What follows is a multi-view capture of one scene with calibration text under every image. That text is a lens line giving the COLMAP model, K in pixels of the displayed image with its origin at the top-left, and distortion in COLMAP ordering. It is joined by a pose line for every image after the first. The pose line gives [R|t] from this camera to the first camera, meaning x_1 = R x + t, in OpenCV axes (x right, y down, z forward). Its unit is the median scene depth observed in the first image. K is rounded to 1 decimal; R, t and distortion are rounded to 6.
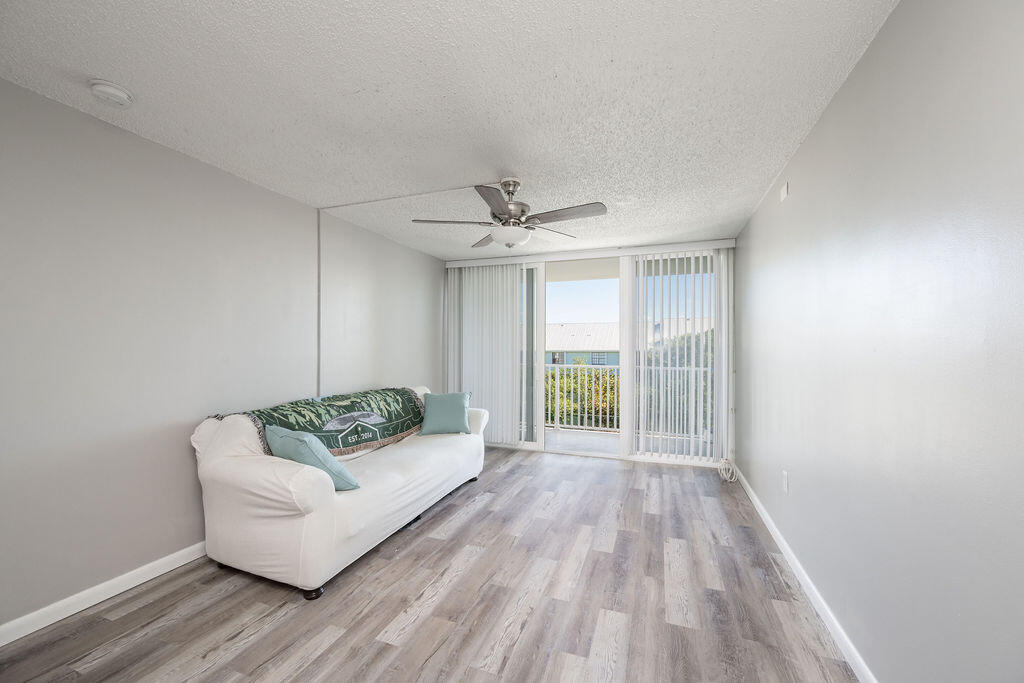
lens RADIAL K [[401.2, 0, 514.0], [0, 401.2, 346.5], [0, 0, 1]] dist [-0.001209, -0.000065]
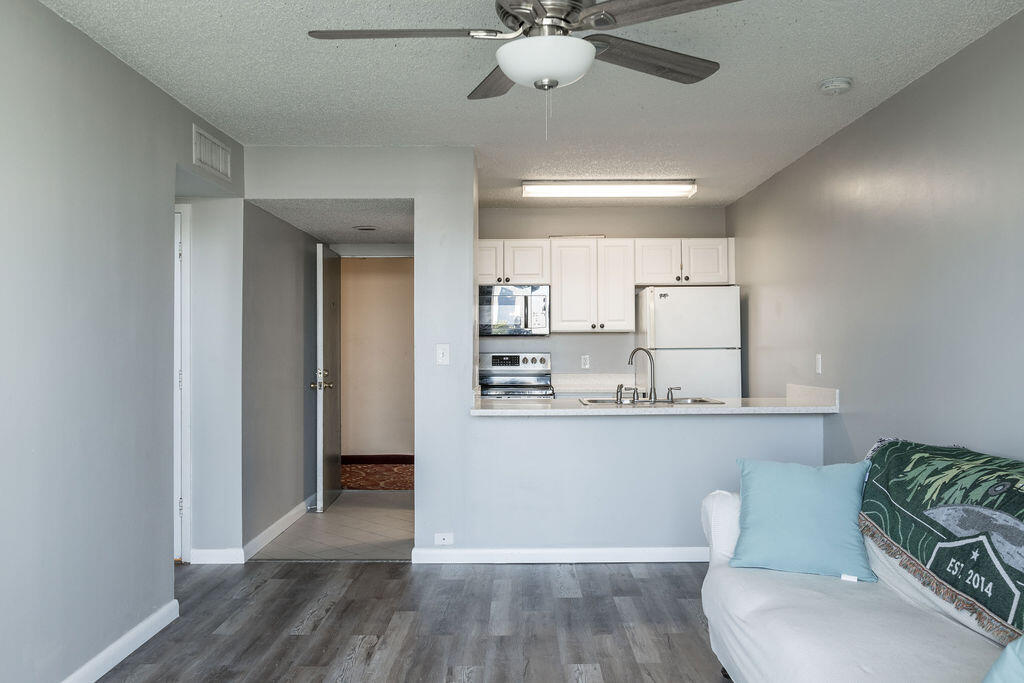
lens RADIAL K [[895.0, 0, 512.0], [0, 895.0, 341.5], [0, 0, 1]] dist [0.002633, 0.001934]
pose [[-0.941705, -0.000194, -0.336440, 0.307685], [0.002787, 0.999961, -0.008379, 0.014635], [0.336429, -0.008828, -0.941668, 1.704537]]
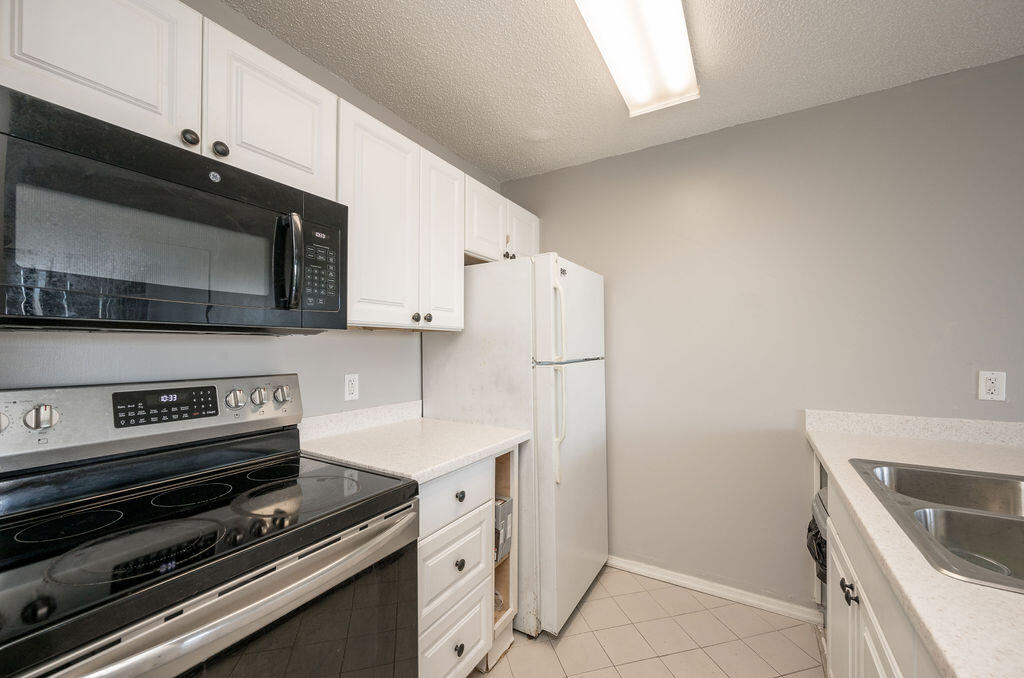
lens RADIAL K [[399.5, 0, 515.3], [0, 399.5, 343.8], [0, 0, 1]] dist [-0.004002, 0.000050]
pose [[-0.178499, -0.010068, -0.983889, -0.215424], [0.001118, 0.999945, -0.010435, -0.005108], [0.983939, -0.002963, -0.178478, -0.289960]]
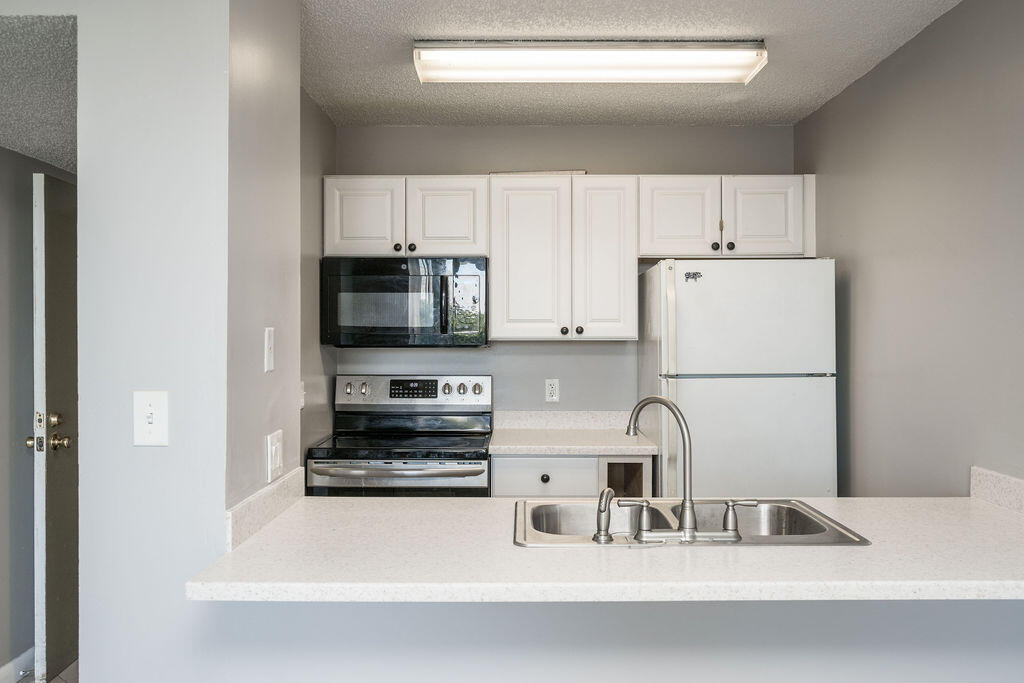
lens RADIAL K [[895.0, 0, 512.0], [0, 895.0, 341.5], [0, 0, 1]] dist [0.002633, 0.001934]
pose [[-0.940309, 0.001501, -0.340319, -0.178365], [-0.000869, 0.999976, 0.006811, -0.039198], [0.340321, 0.006700, -0.940285, 0.747989]]
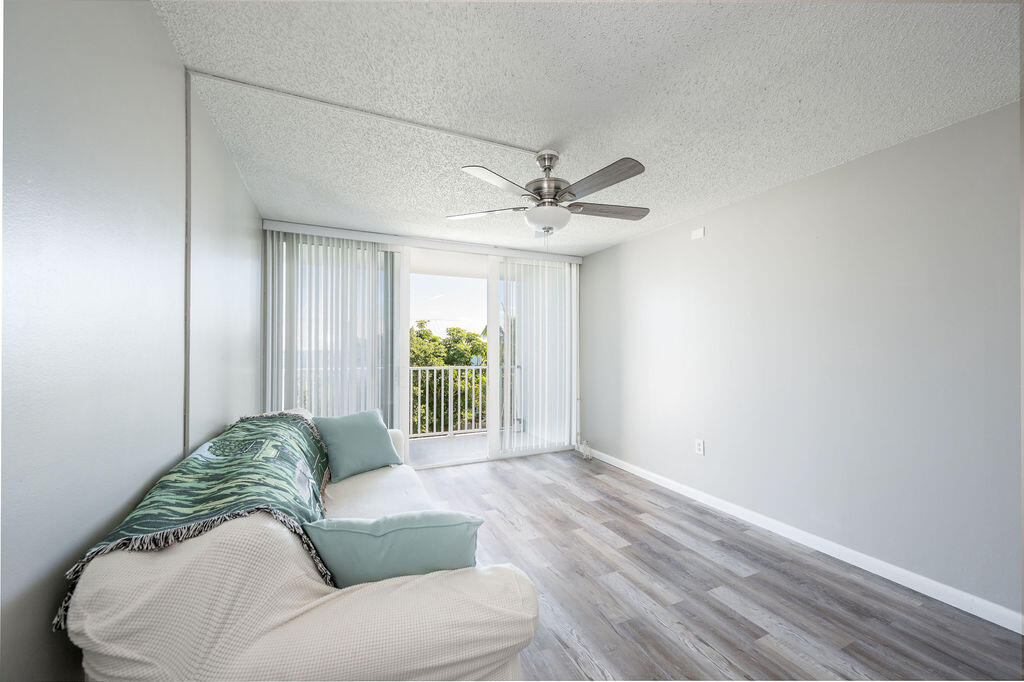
lens RADIAL K [[399.5, 0, 515.3], [0, 399.5, 345.8], [0, 0, 1]] dist [-0.004002, 0.000050]
pose [[0.706555, 0.002622, 0.707653, -0.608942], [-0.002380, 0.999996, -0.001328, -0.001375], [-0.707654, -0.000746, 0.706559, 0.411477]]
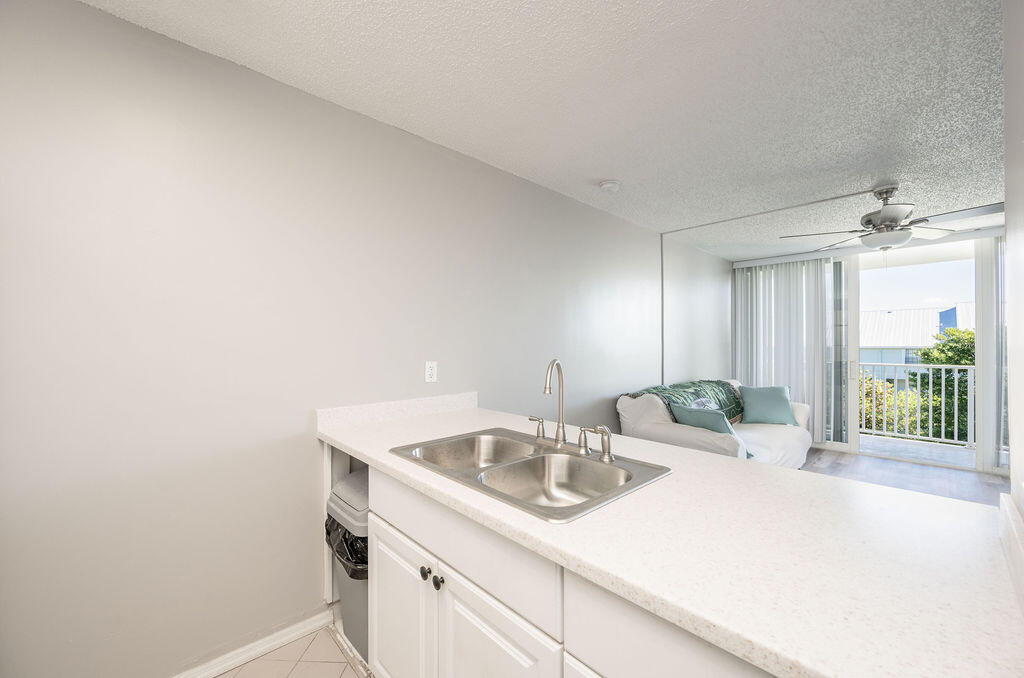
lens RADIAL K [[403.8, 0, 509.7], [0, 403.8, 341.9], [0, 0, 1]] dist [-0.001215, -0.000072]
pose [[0.892168, -0.005735, -0.451668, -0.383091], [0.005303, 0.999983, -0.002223, -0.007372], [0.451673, -0.000411, 0.892183, -0.369667]]
